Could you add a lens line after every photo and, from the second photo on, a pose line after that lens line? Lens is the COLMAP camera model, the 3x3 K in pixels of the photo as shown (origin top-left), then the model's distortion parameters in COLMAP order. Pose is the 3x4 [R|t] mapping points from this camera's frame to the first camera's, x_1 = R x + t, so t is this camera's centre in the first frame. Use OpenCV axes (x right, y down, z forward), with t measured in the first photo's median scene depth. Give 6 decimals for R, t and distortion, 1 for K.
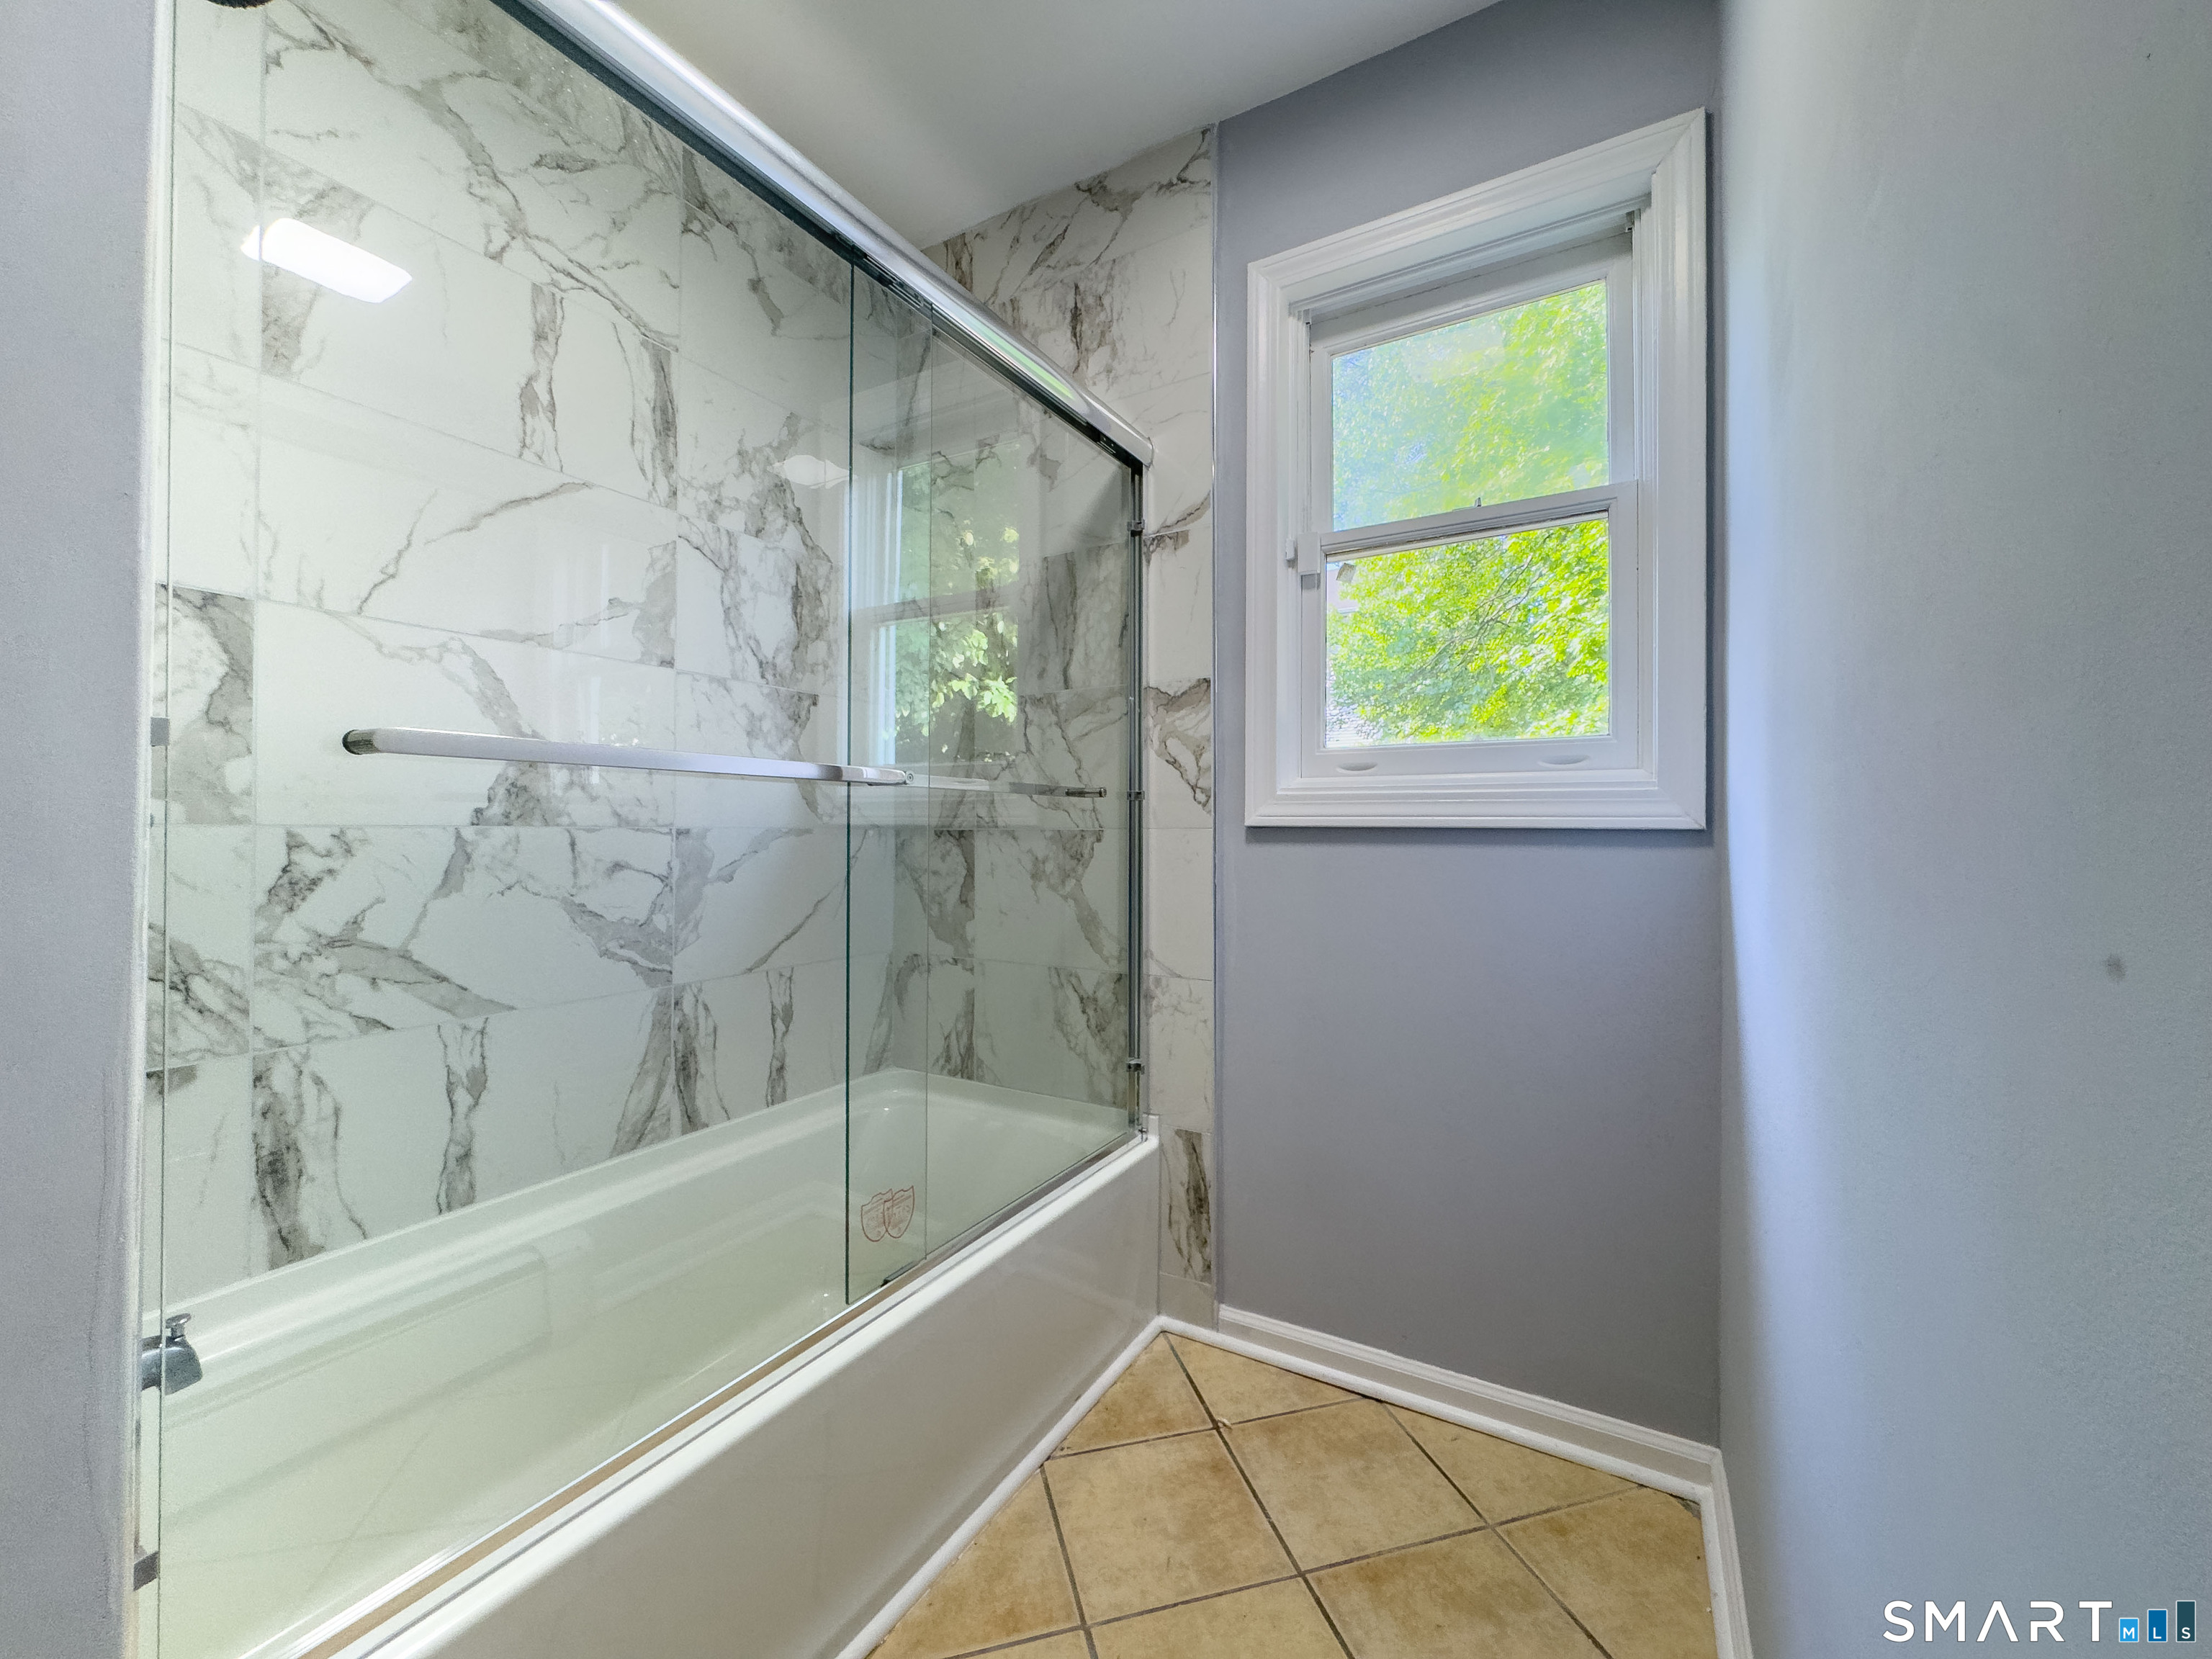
lens RADIAL K [[881.8, 0, 1105.3], [0, 881.8, 825.6], [0, 0, 1]] dist [-0.002797, 0.000815]
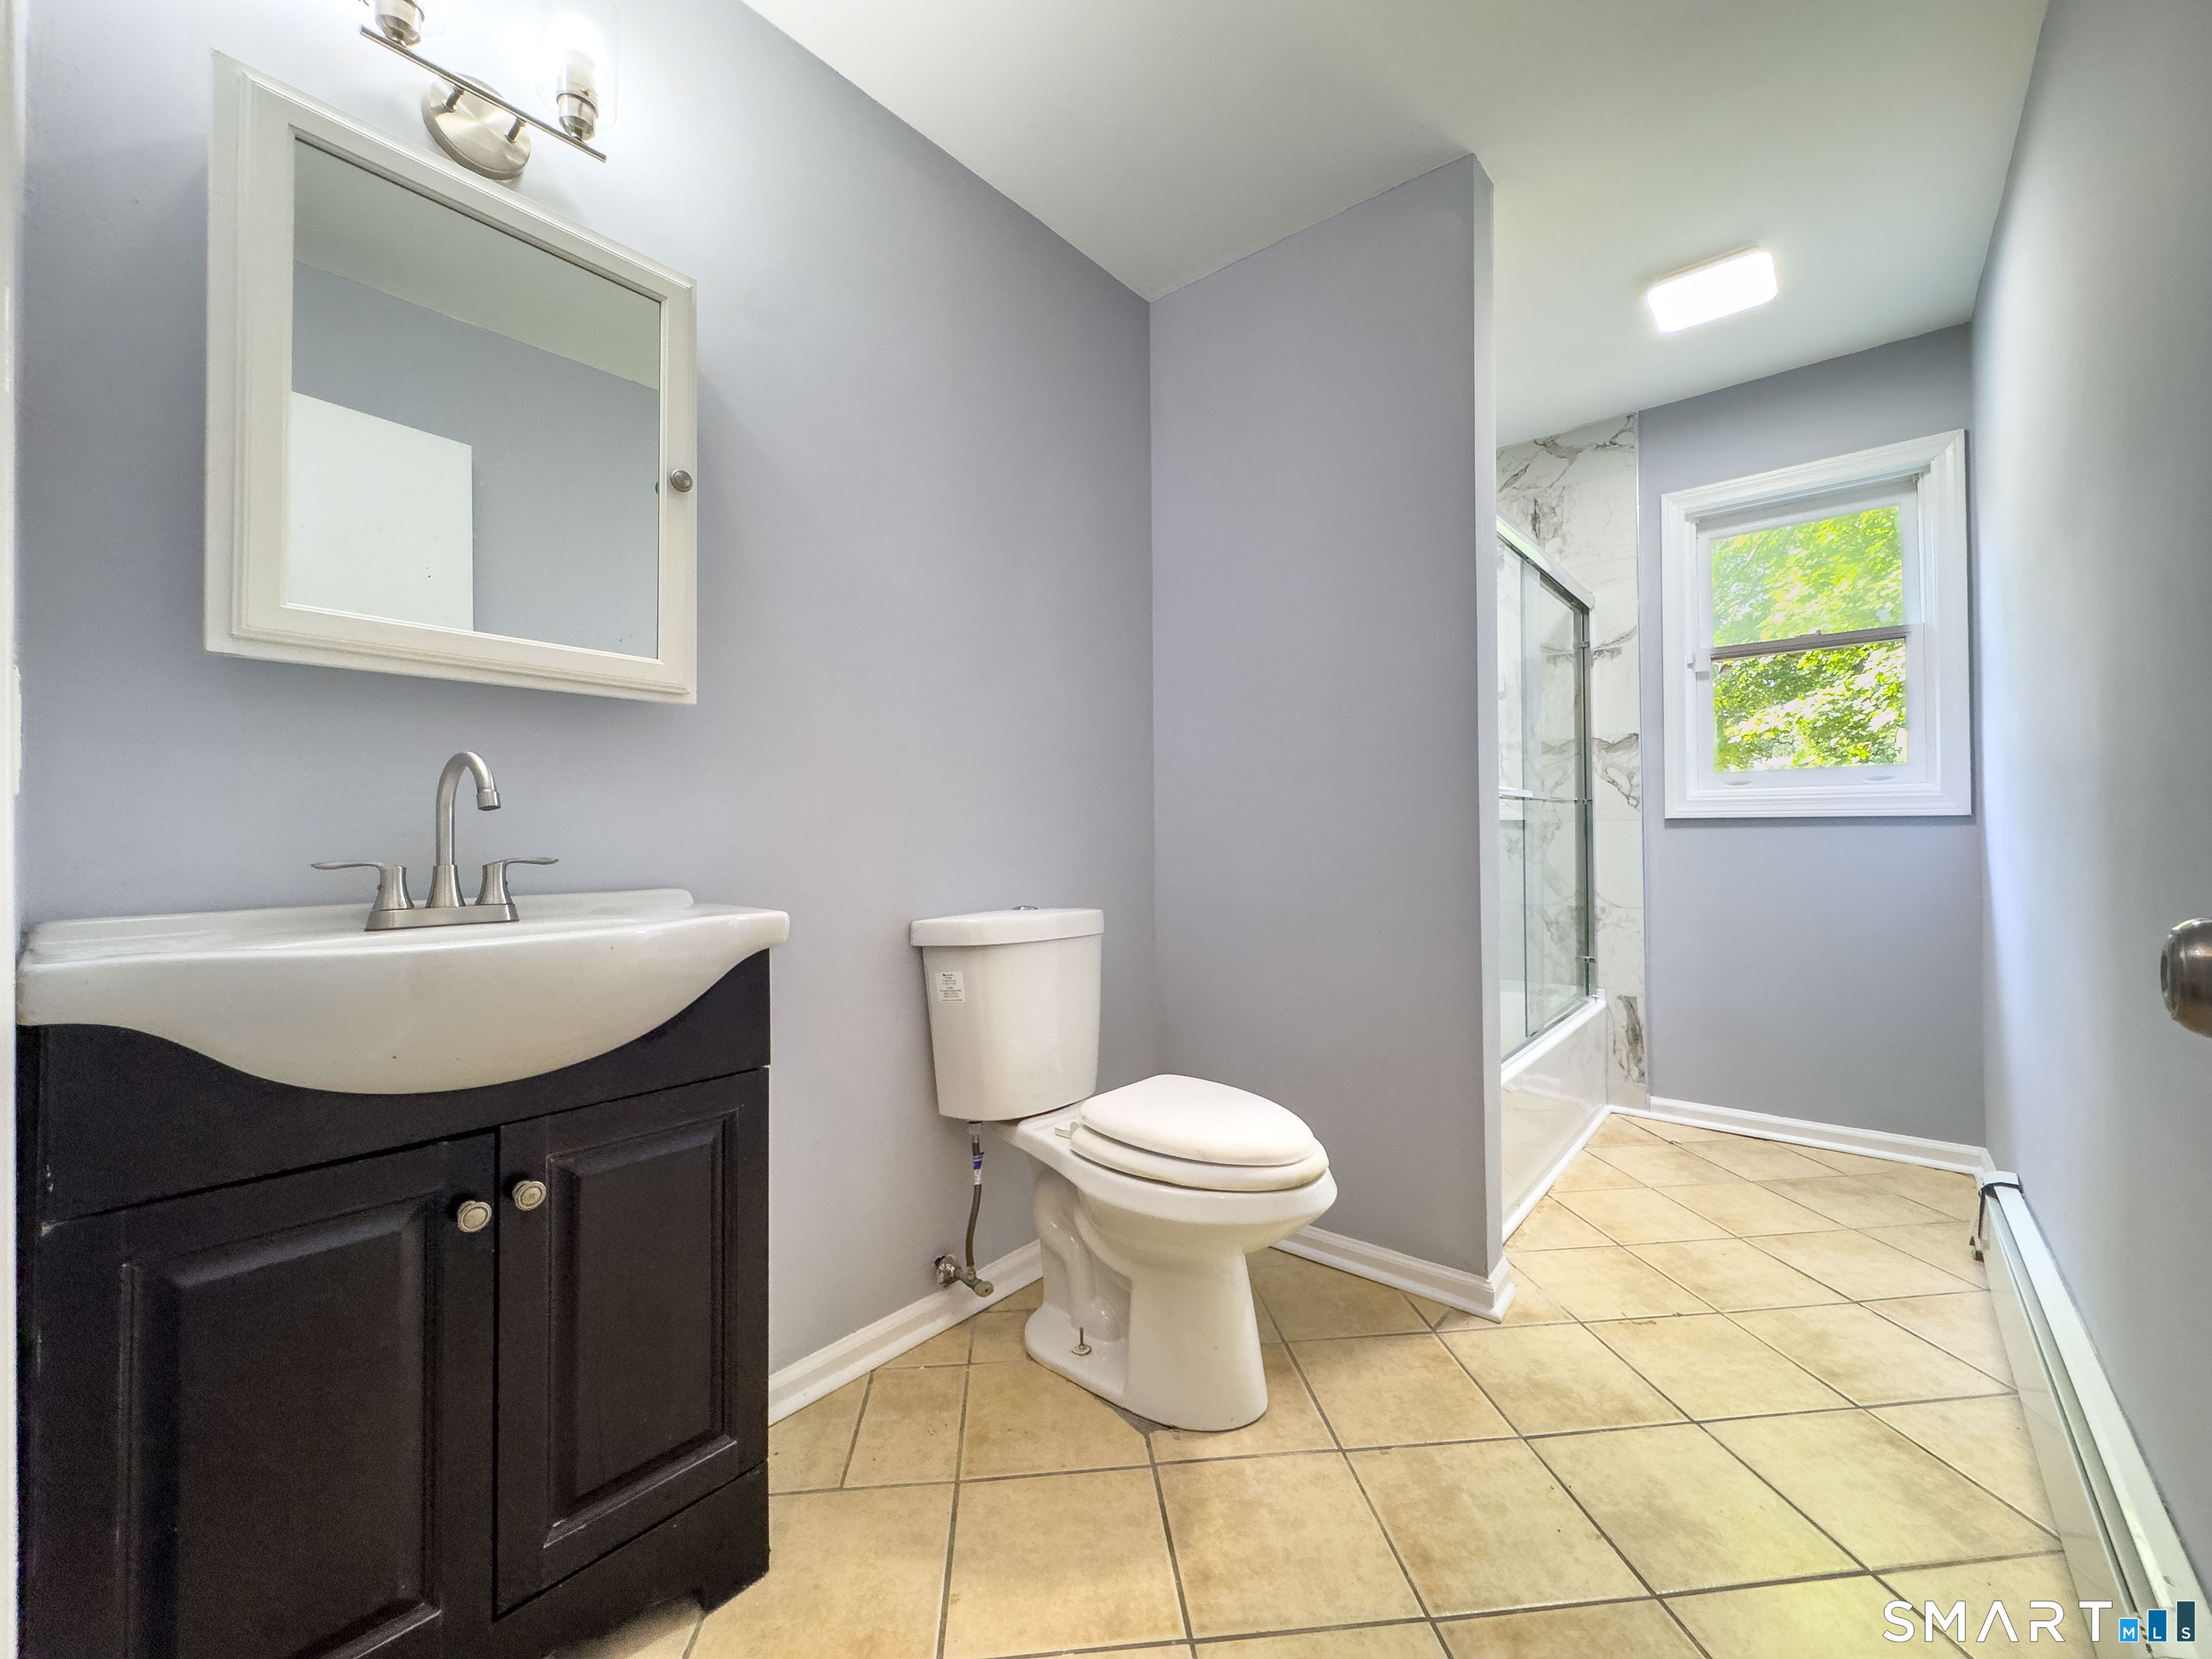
lens RADIAL K [[881.8, 0, 1107.2], [0, 881.8, 826.2], [0, 0, 1]] dist [-0.002797, 0.000815]
pose [[0.985677, -0.012400, -0.168189, -0.614992], [0.011576, 0.999916, -0.005883, 0.013165], [0.168248, 0.003852, 0.985737, -0.870540]]
